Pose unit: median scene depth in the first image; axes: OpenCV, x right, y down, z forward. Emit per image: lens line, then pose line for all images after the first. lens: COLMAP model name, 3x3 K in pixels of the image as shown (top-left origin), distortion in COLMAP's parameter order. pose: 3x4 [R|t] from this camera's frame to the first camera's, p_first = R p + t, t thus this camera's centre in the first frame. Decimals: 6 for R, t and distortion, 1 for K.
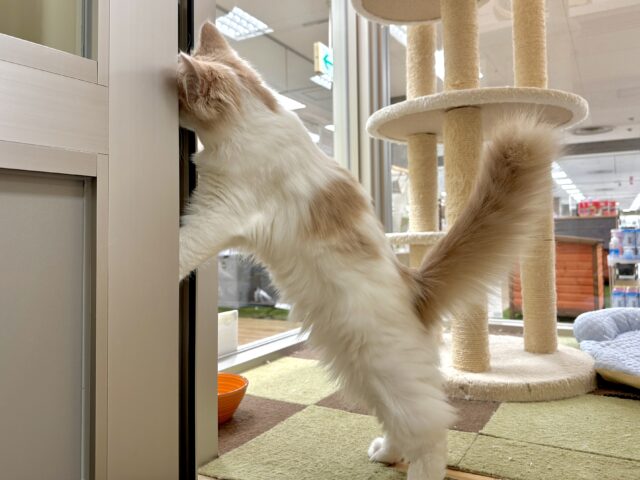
lens RADIAL K [[478.6, 0, 319.2], [0, 478.6, 213.1], [0, 0, 1]] dist [0.000229, -0.003580]
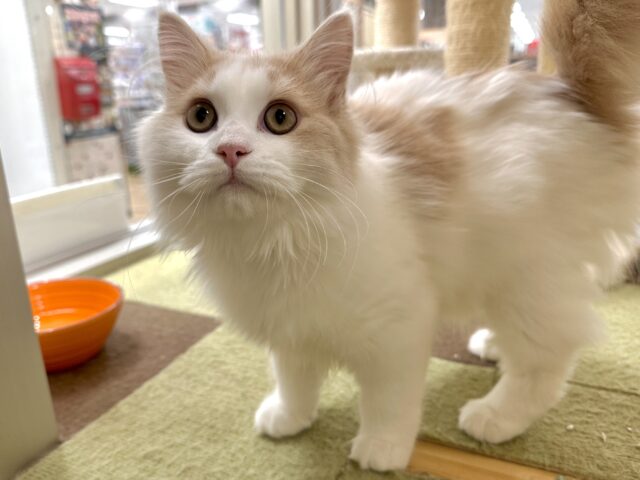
lens RADIAL K [[463.7, 0, 319.4], [0, 463.7, 225.5], [0, 0, 1]] dist [-0.001900, -0.003915]
pose [[0.990562, -0.047493, 0.128575, 0.033585], [0.002508, 0.944176, 0.329432, 0.079597], [-0.137043, -0.326000, 0.935384, 0.492285]]
